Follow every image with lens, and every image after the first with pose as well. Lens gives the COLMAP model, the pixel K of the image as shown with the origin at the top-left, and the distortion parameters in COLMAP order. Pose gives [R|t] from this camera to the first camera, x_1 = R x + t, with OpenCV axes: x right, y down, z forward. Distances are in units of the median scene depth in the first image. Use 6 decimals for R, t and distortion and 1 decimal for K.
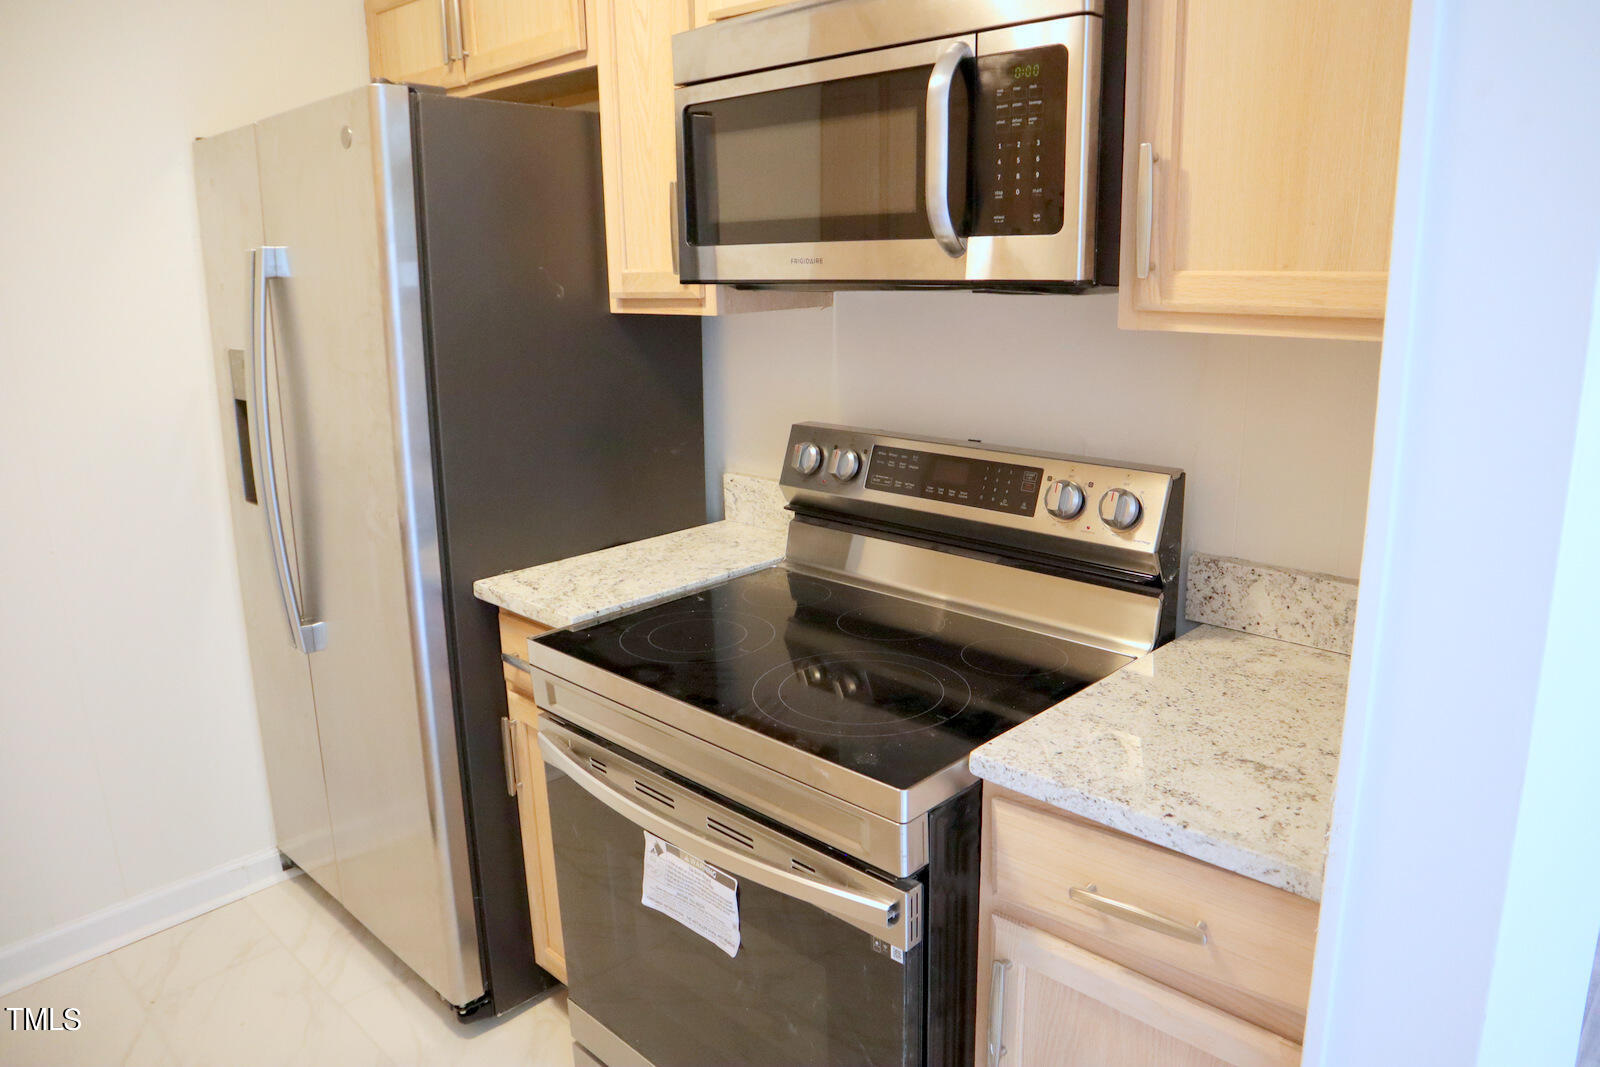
lens RADIAL K [[1110.9, 0, 803.2], [0, 1110.9, 529.5], [0, 0, 1]] dist [-0.118463, 0.062098]
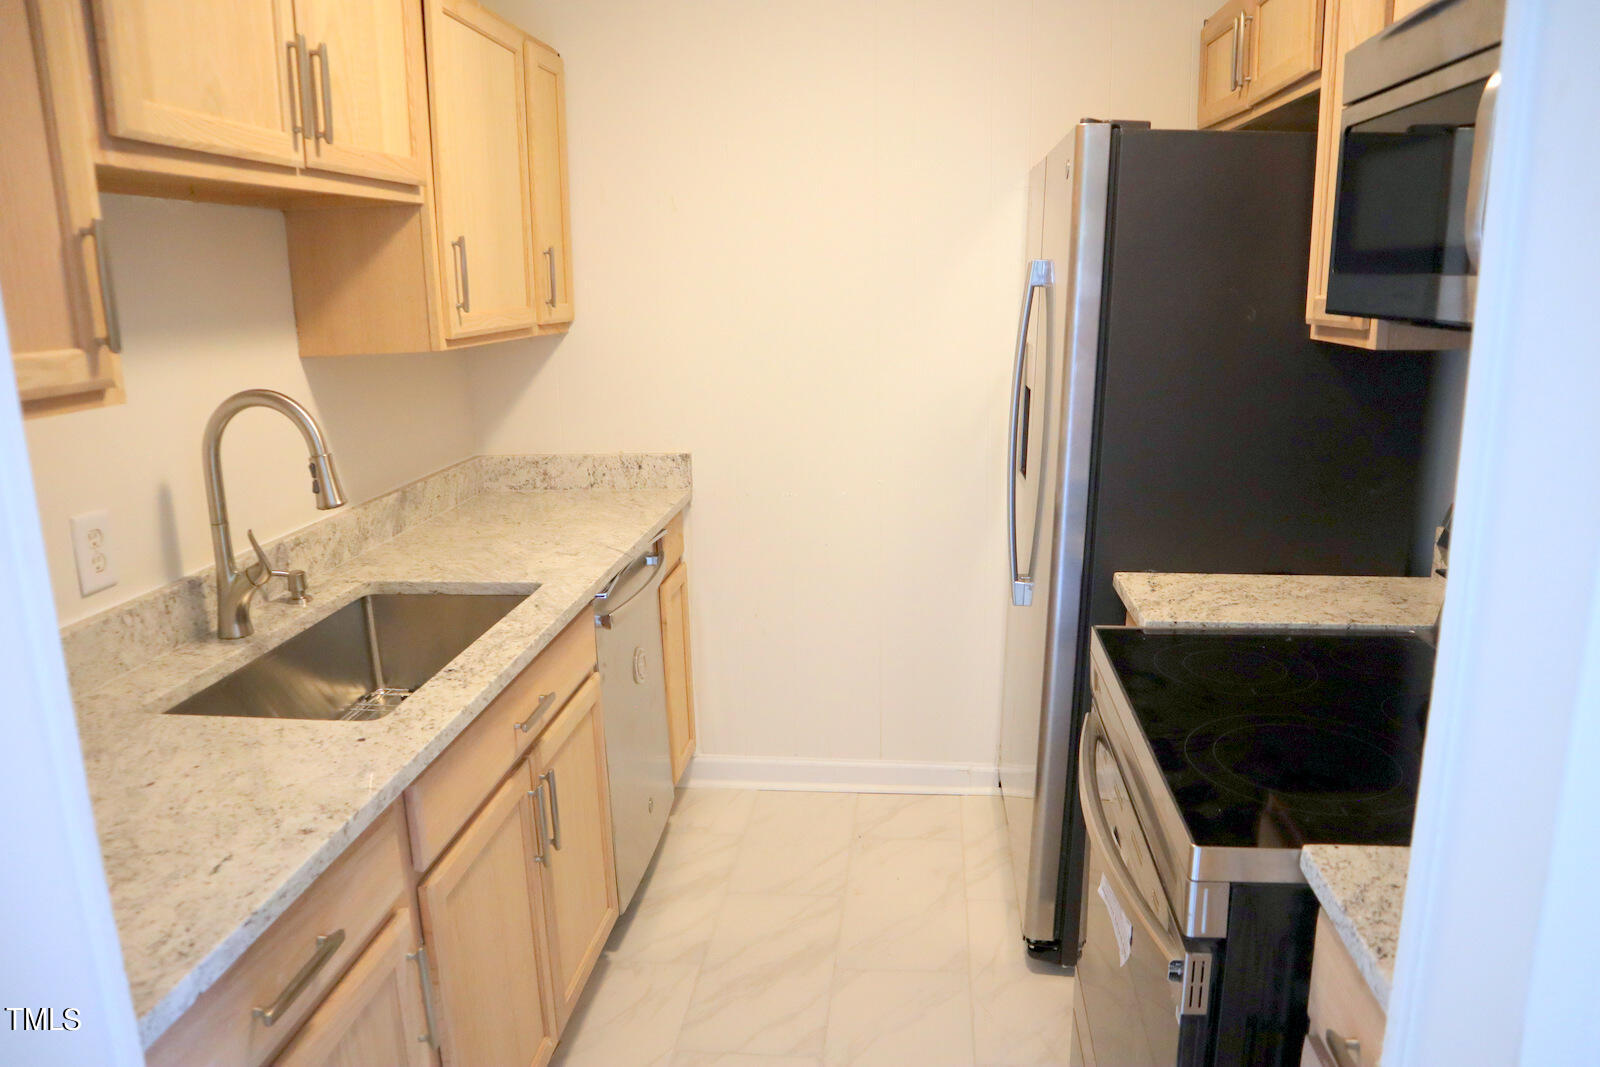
lens RADIAL K [[1110.9, 0, 805.2], [0, 1110.9, 530.2], [0, 0, 1]] dist [-0.118463, 0.062098]
pose [[0.610453, 0.189854, -0.768962, 0.386019], [-0.190558, 0.977535, 0.090072, -0.037438], [0.768788, 0.091547, 0.632917, 0.076100]]
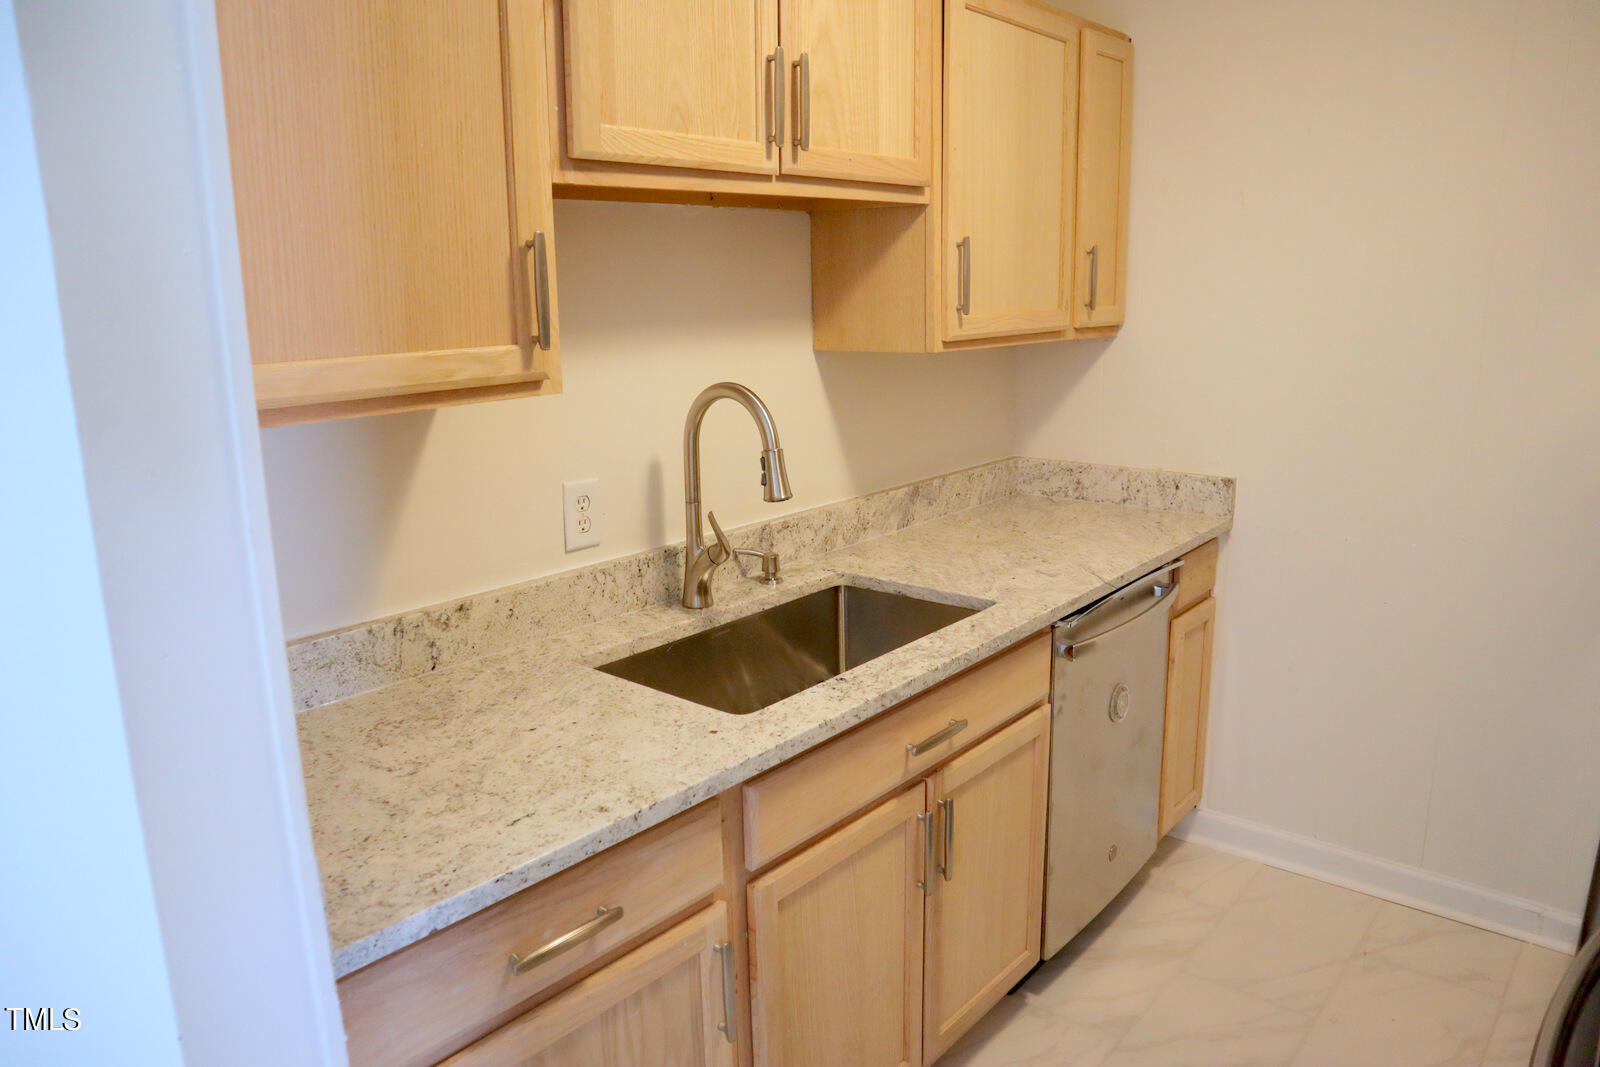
lens RADIAL K [[1110.9, 0, 811.2], [0, 1110.9, 528.7], [0, 0, 1]] dist [-0.118463, 0.062098]
pose [[0.052123, 0.246173, -0.967823, 0.384531], [-0.229557, 0.946142, 0.228295, -0.110885], [0.971899, 0.210271, 0.105827, 0.301684]]
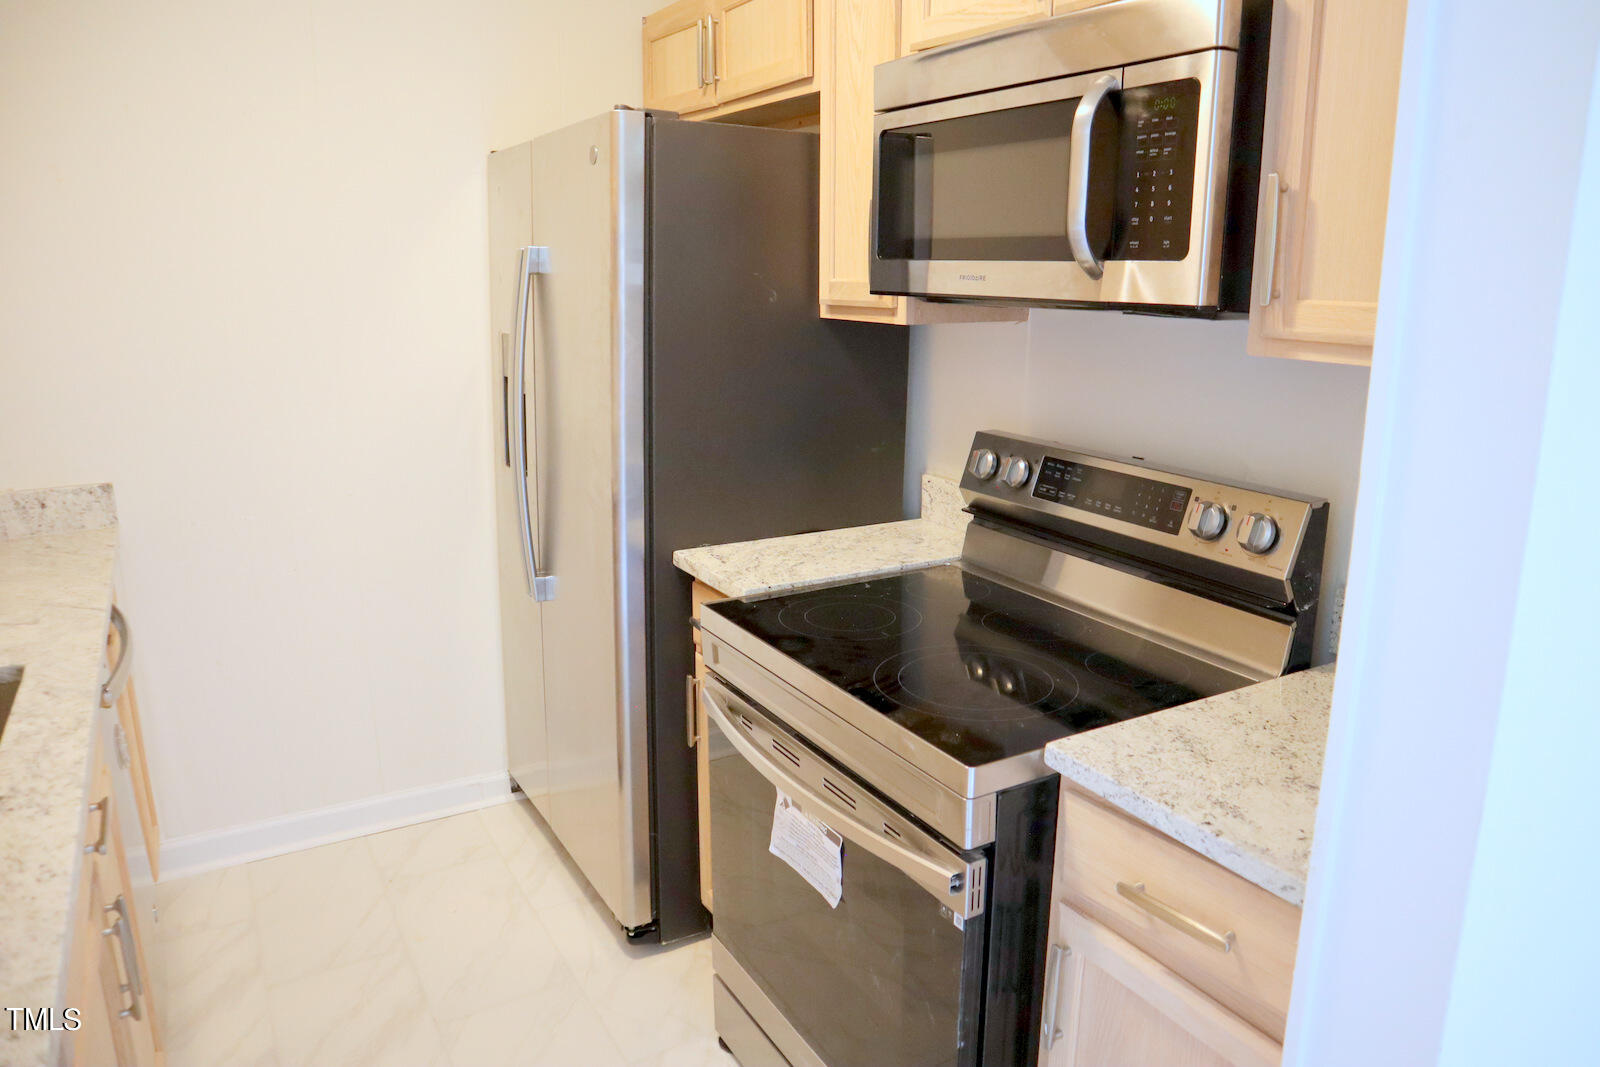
lens RADIAL K [[1110.9, 0, 803.6], [0, 1110.9, 529.6], [0, 0, 1]] dist [-0.118463, 0.062098]
pose [[0.961484, 0.088120, -0.260352, 0.134100], [-0.089670, 0.995954, 0.005945, 0.007975], [0.259822, 0.017629, 0.965496, -0.064510]]
